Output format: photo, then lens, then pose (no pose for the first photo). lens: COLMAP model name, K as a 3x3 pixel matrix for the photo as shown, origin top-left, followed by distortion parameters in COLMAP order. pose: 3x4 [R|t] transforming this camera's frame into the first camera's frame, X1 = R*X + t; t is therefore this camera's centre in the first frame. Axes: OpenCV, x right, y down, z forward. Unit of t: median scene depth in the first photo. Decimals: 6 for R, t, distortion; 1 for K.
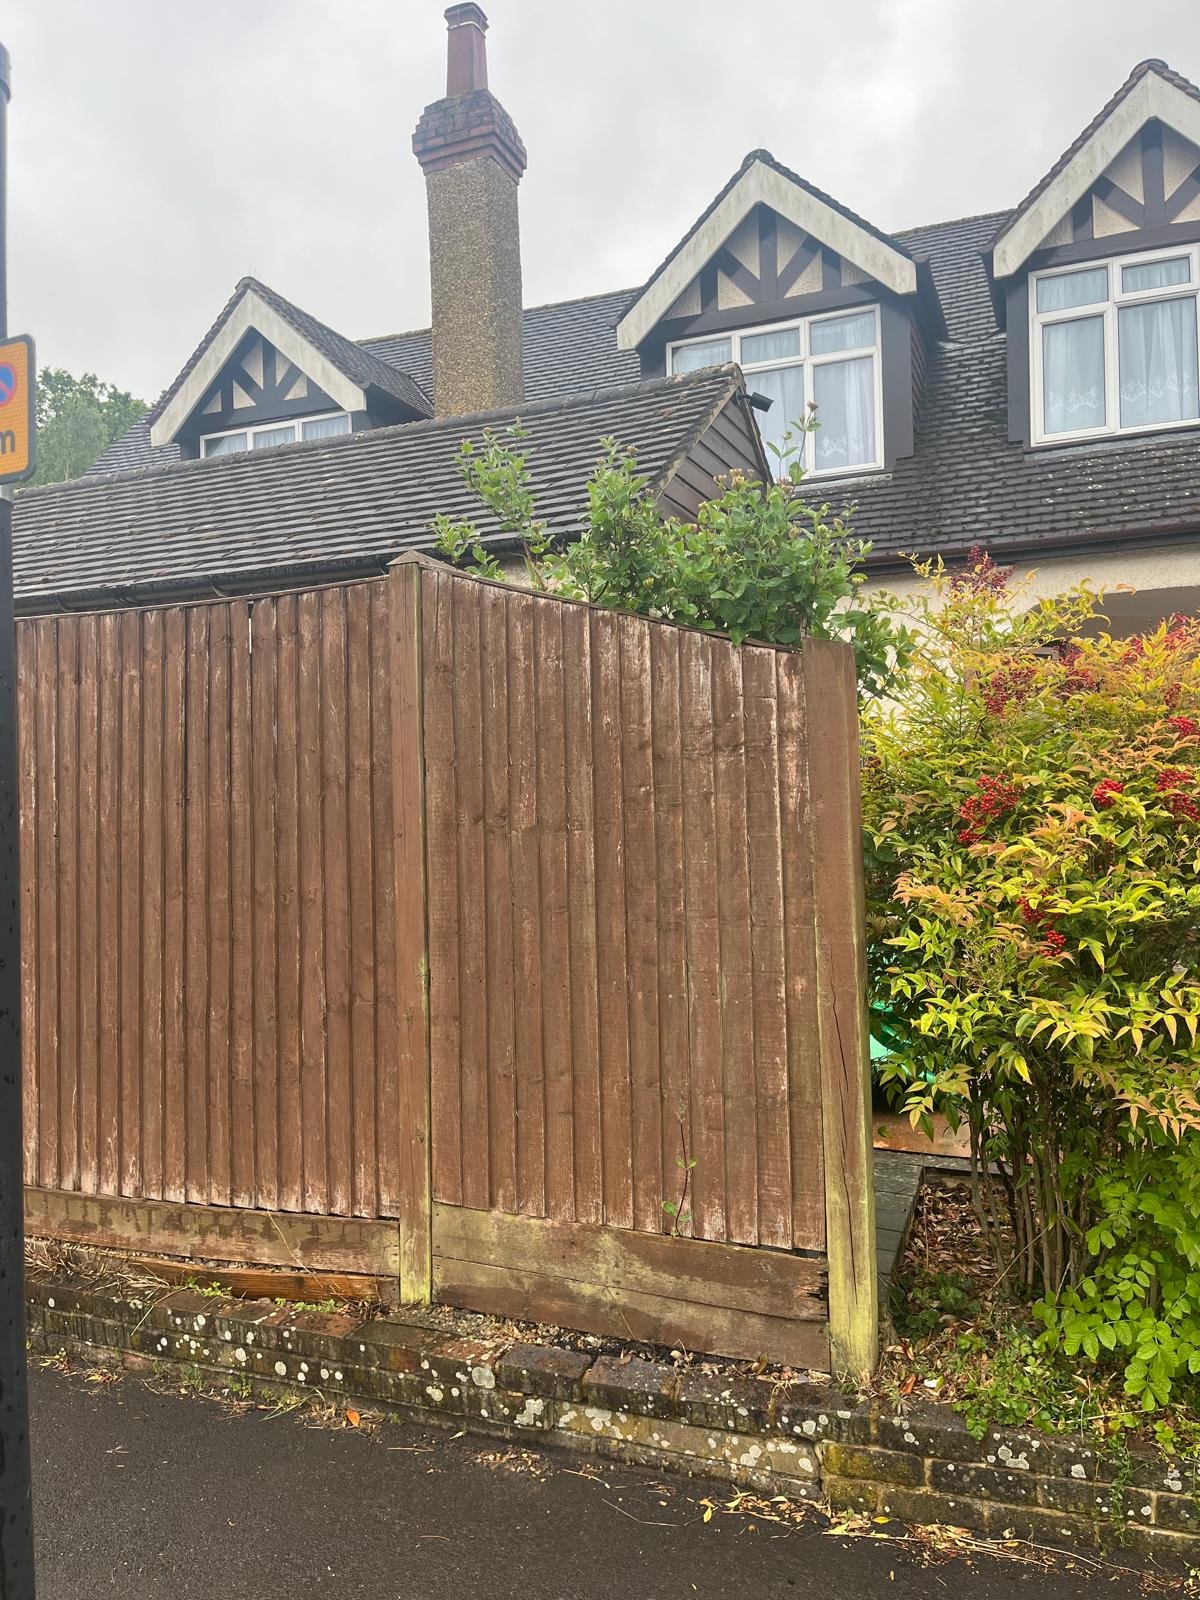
lens RADIAL K [[1211.2, 0, 594.9], [0, 1211.2, 798.6], [0, 0, 1]] dist [0.018296, -0.012407]
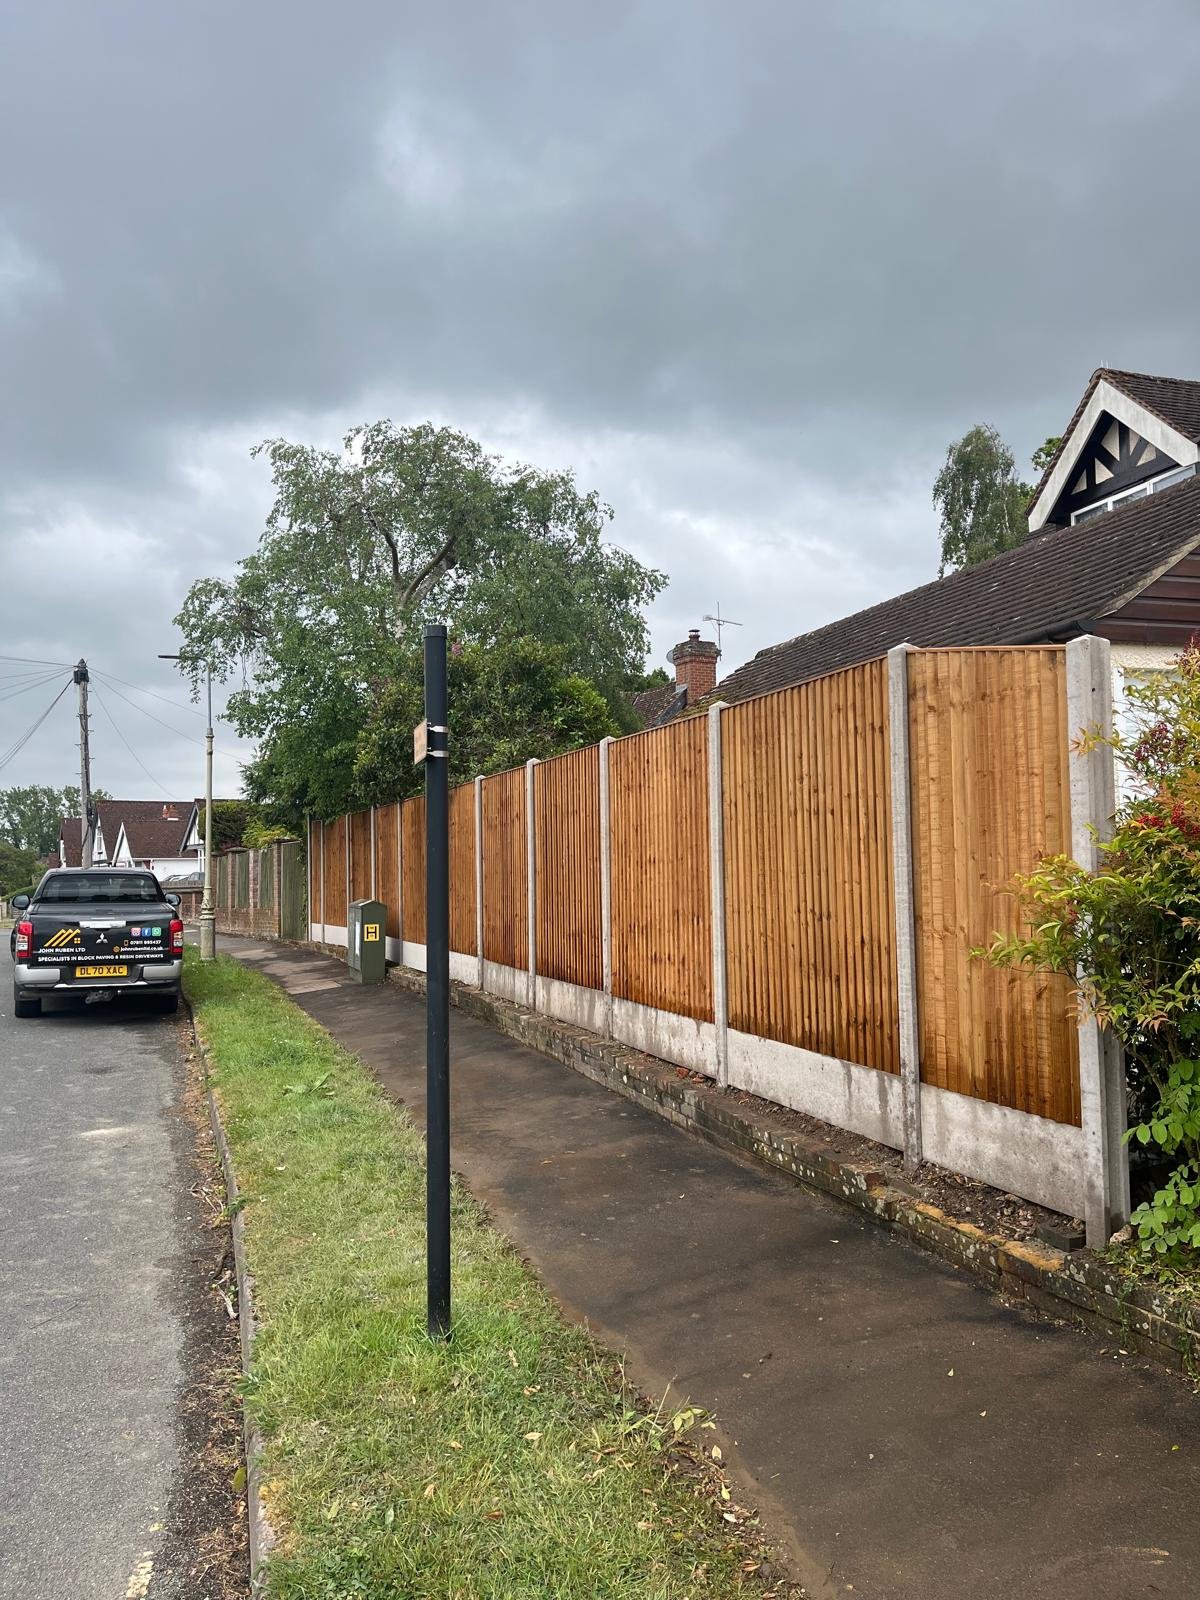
lens RADIAL K [[1211.2, 0, 587.2], [0, 1211.2, 798.3], [0, 0, 1]] dist [0.018296, -0.012407]
pose [[0.651880, -0.031199, -0.757680, 0.250259], [0.013546, 0.999473, -0.029500, -0.001152], [0.758201, 0.008967, 0.651959, -0.098409]]
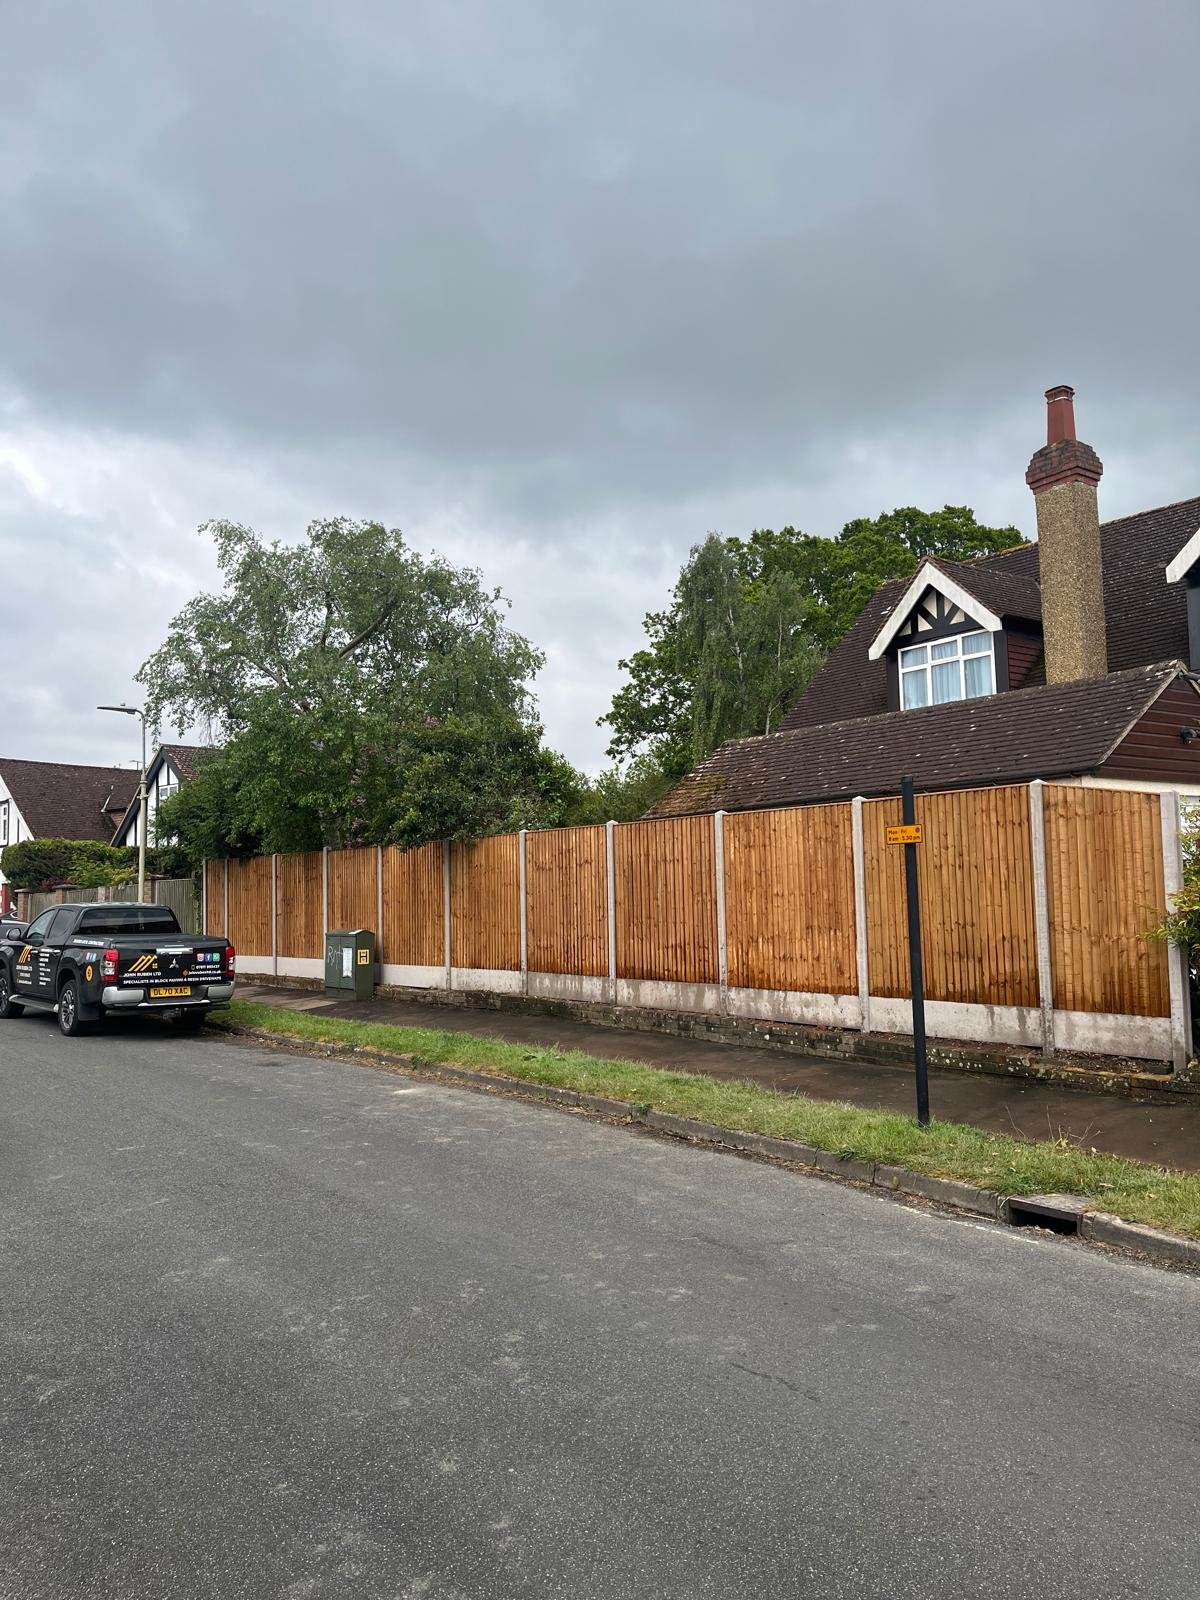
lens RADIAL K [[1211.2, 0, 596.0], [0, 1211.2, 805.2], [0, 0, 1]] dist [0.018296, -0.012407]
pose [[0.859805, -0.032183, -0.509607, 0.154598], [0.007449, 0.998696, -0.050501, -0.011434], [0.510568, 0.039625, 0.858924, -0.619178]]
